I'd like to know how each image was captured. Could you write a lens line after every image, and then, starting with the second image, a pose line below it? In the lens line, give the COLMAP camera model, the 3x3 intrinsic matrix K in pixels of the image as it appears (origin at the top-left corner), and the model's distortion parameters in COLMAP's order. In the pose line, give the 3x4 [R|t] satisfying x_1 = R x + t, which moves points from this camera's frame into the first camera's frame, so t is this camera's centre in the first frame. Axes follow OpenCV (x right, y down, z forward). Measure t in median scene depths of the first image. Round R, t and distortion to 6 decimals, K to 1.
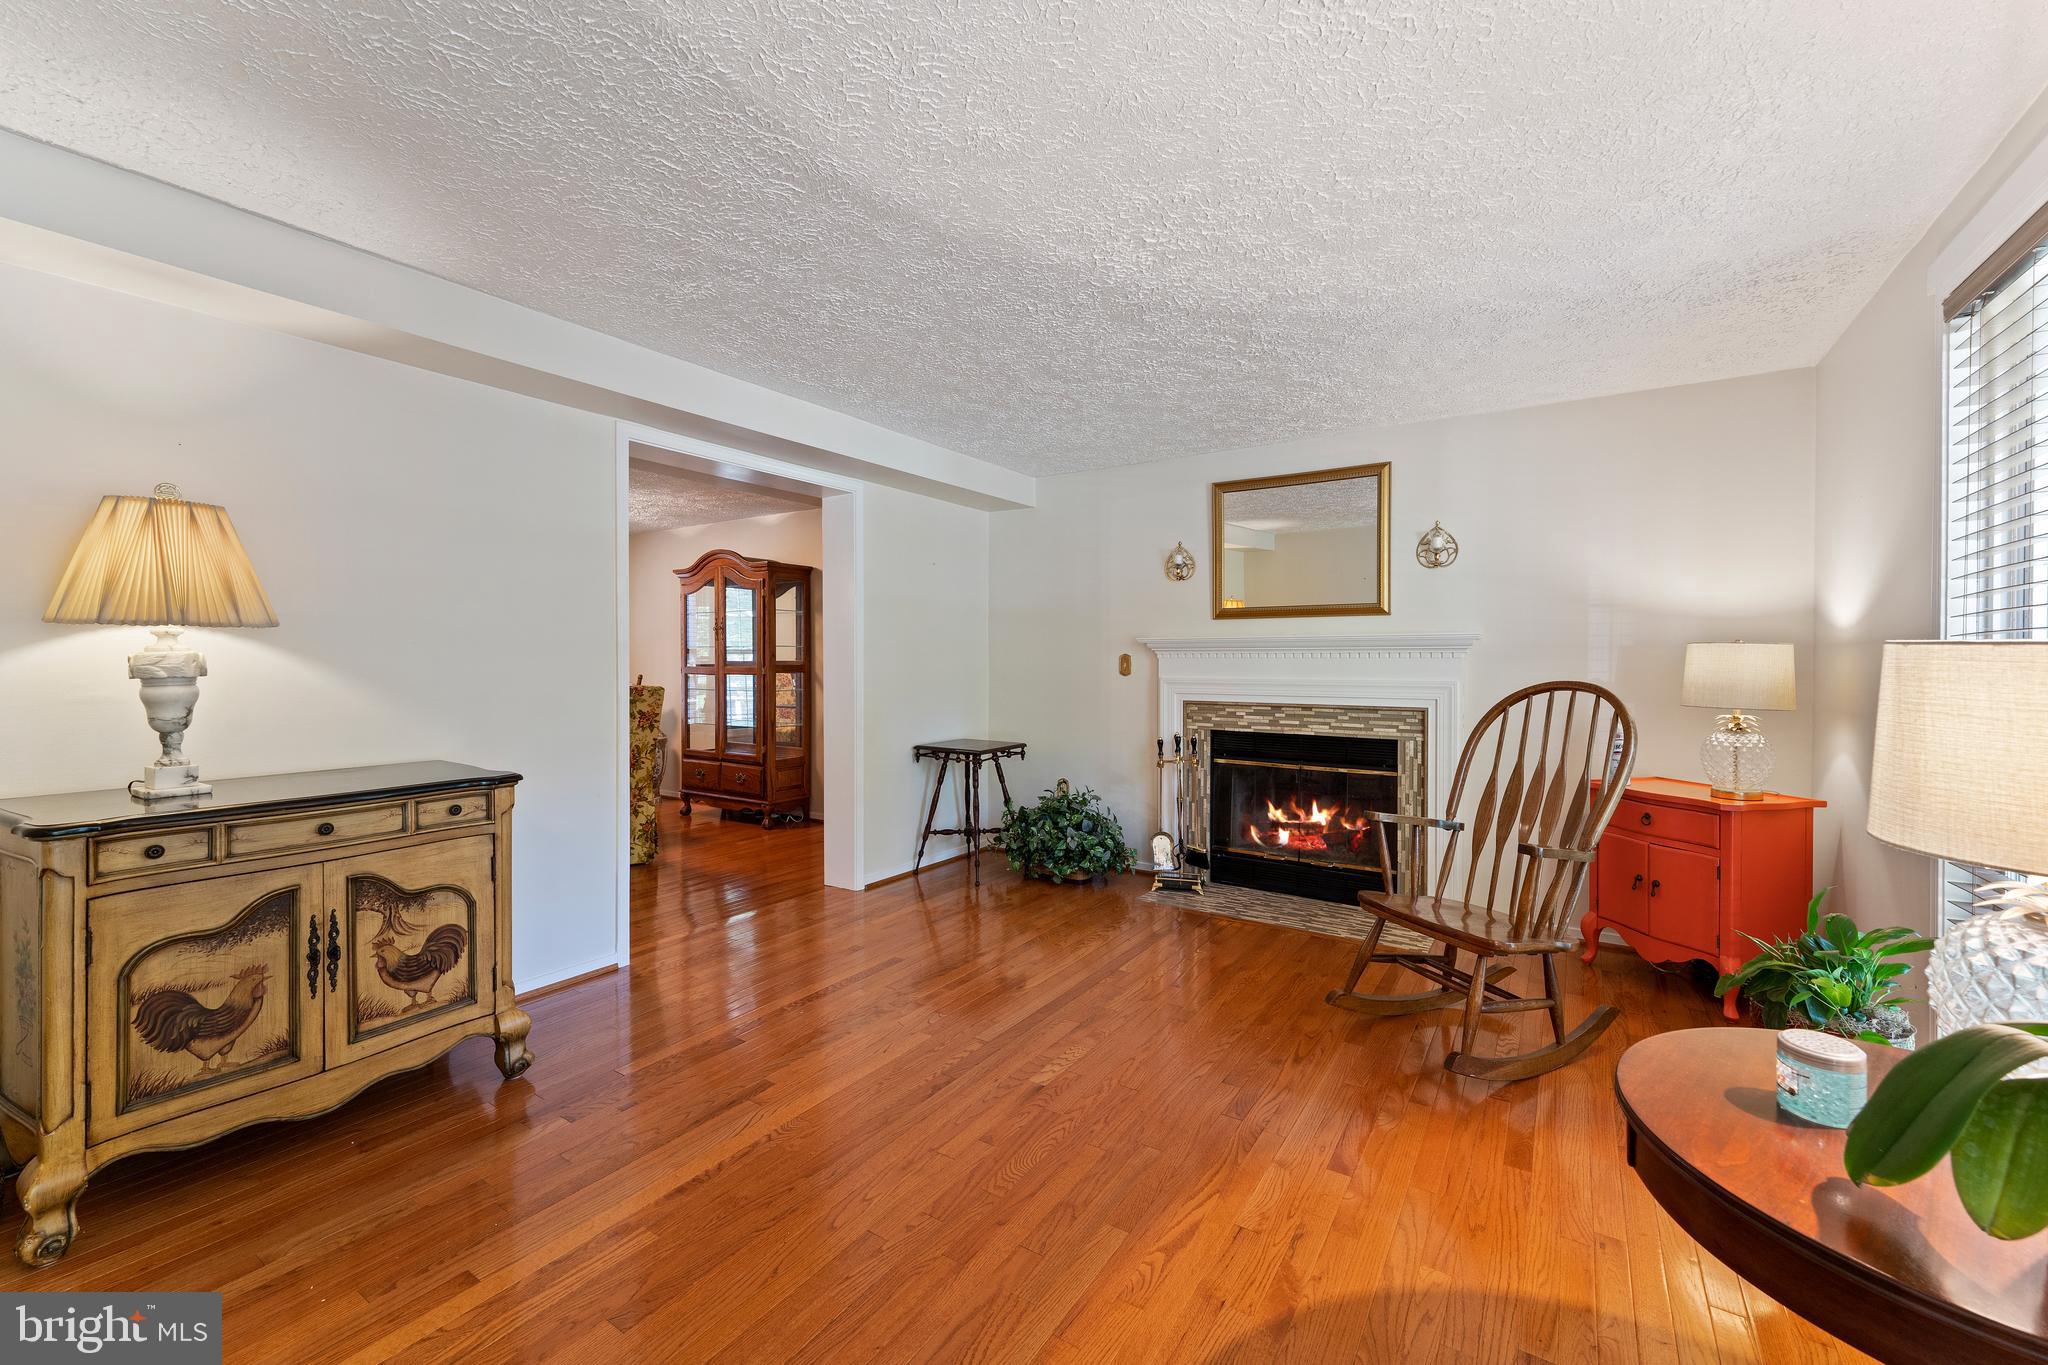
lens RADIAL K [[828.6, 0, 1030.5], [0, 828.6, 679.5], [0, 0, 1]] dist [0.000545, -0.000418]
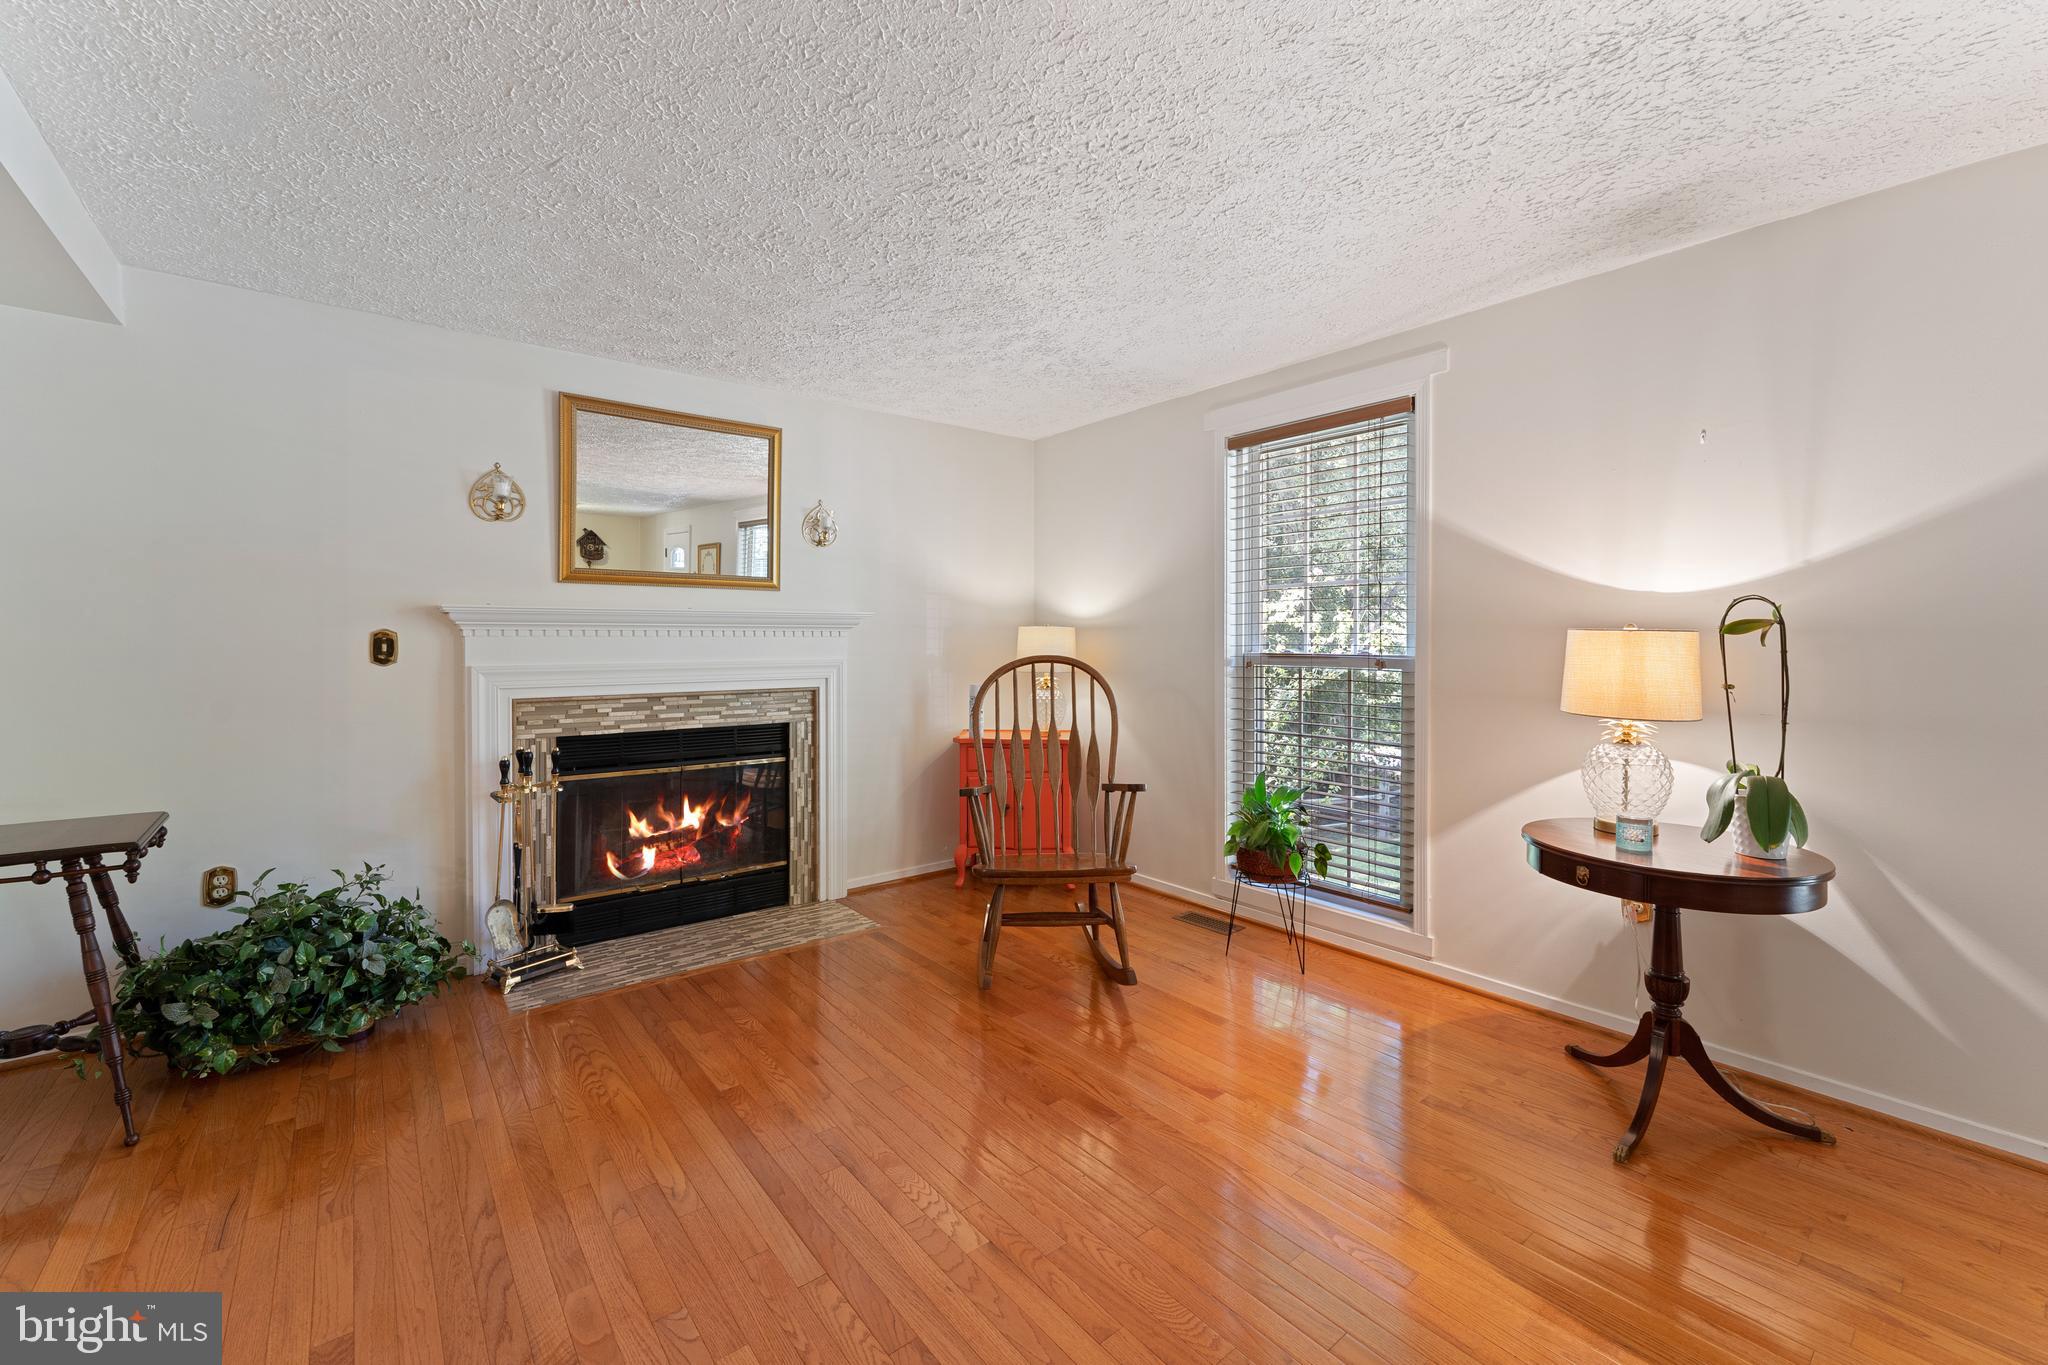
lens RADIAL K [[822.5, 0, 1028.0], [0, 822.5, 653.9], [0, 0, 1]] dist [-0.000746, -0.000029]
pose [[0.301306, -0.015370, 0.953404, -0.353852], [0.026090, 0.999629, 0.007870, -0.005916], [-0.953170, 0.022503, 0.301595, 0.426460]]
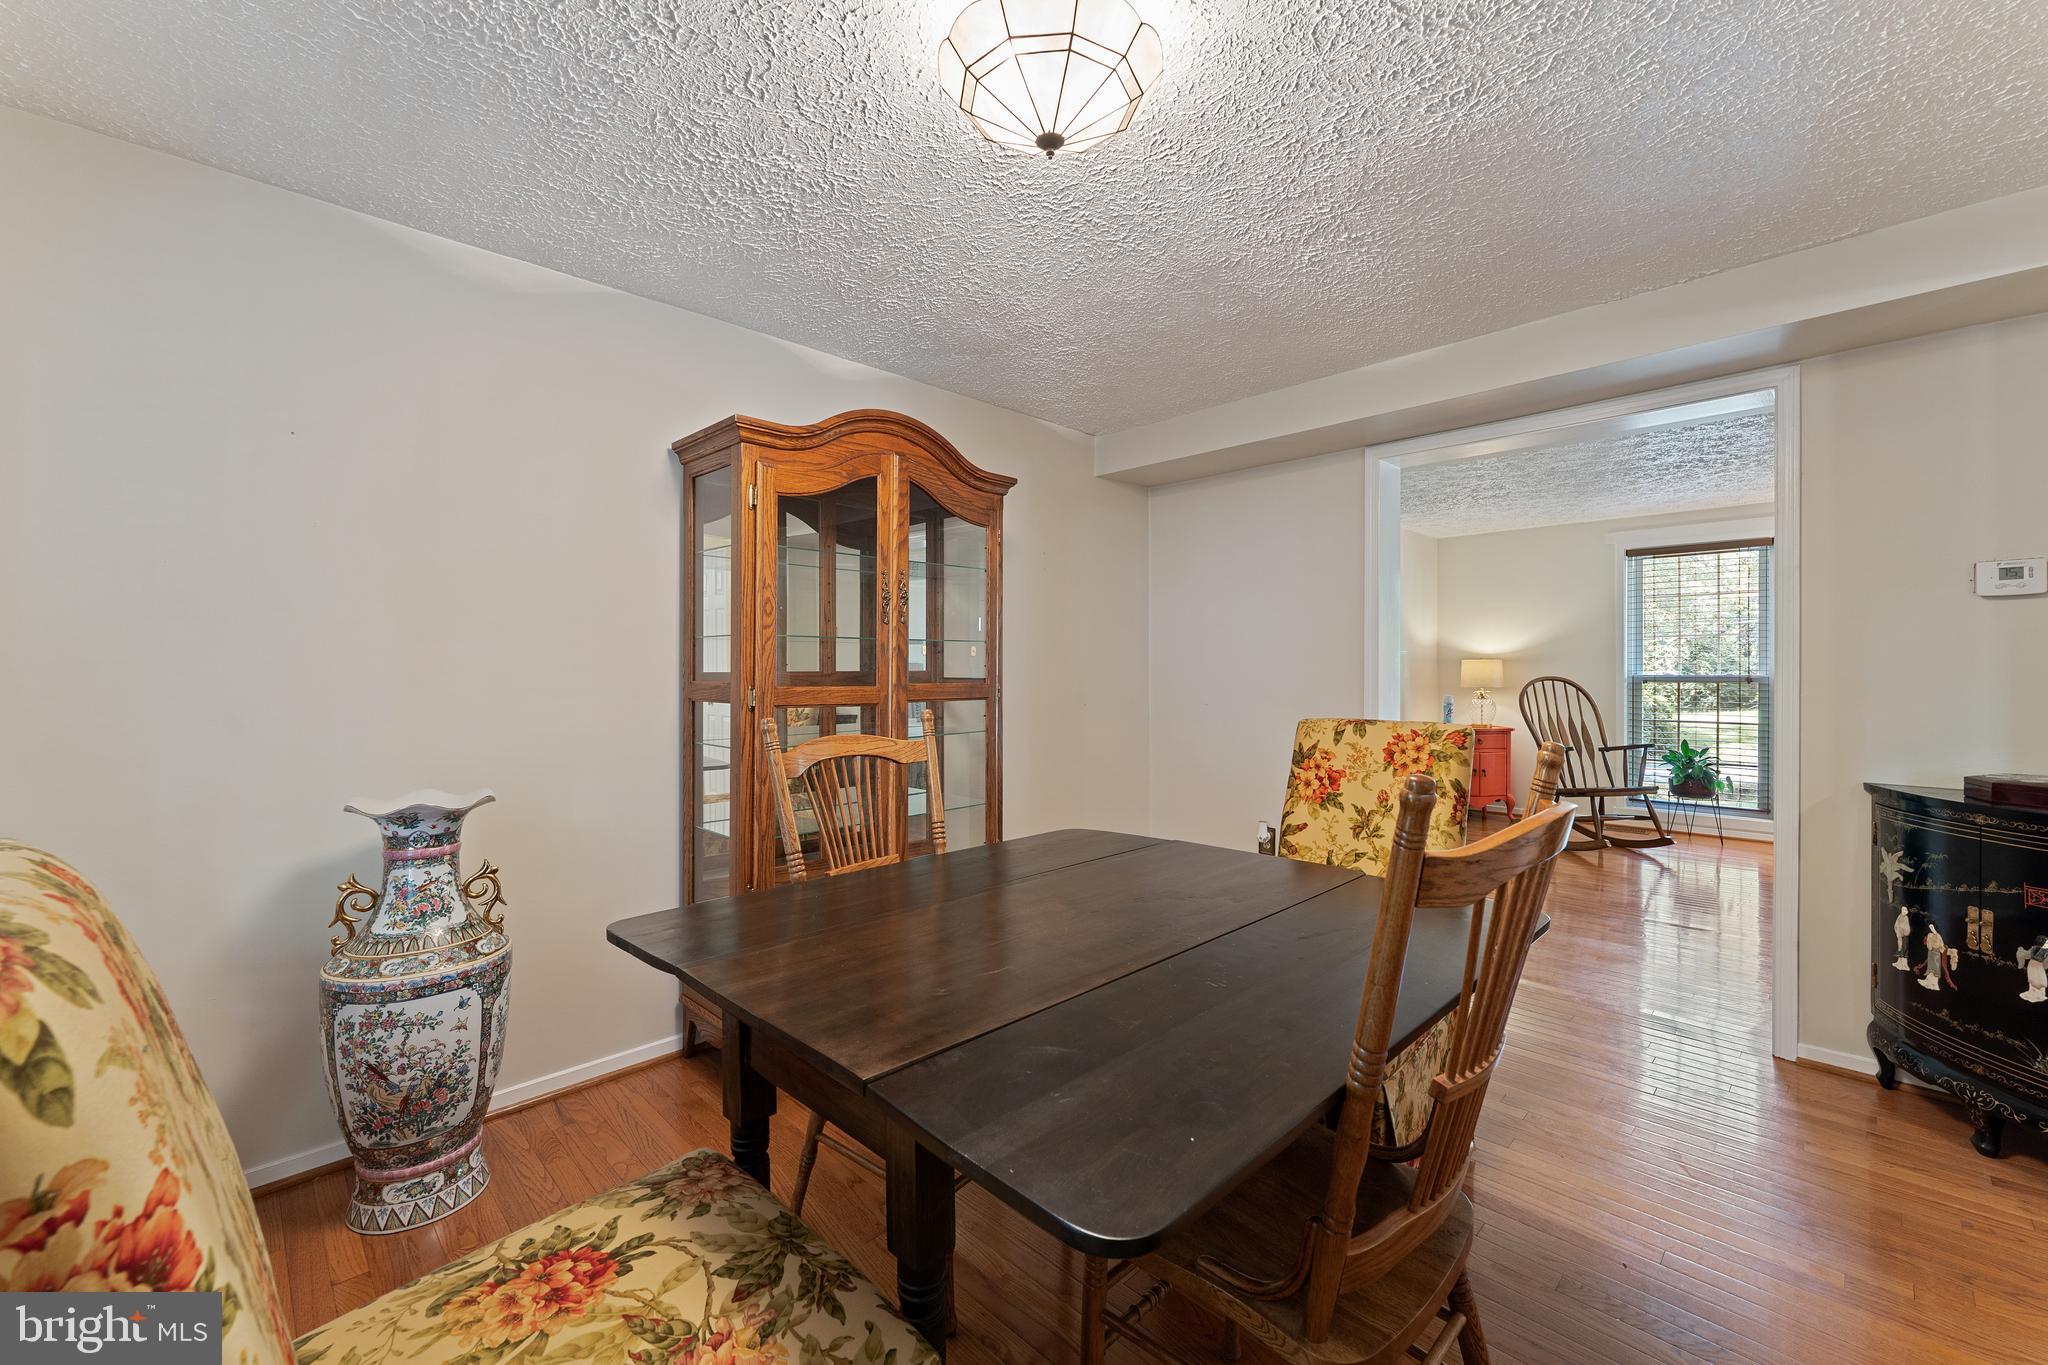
lens RADIAL K [[828.6, 0, 1030.5], [0, 828.6, 679.5], [0, 0, 1]] dist [0.000545, -0.000418]
pose [[0.210851, -0.015101, 0.977402, -1.165699], [0.026405, 0.999604, 0.009748, -0.030277], [-0.977162, 0.023753, 0.211166, 1.227887]]
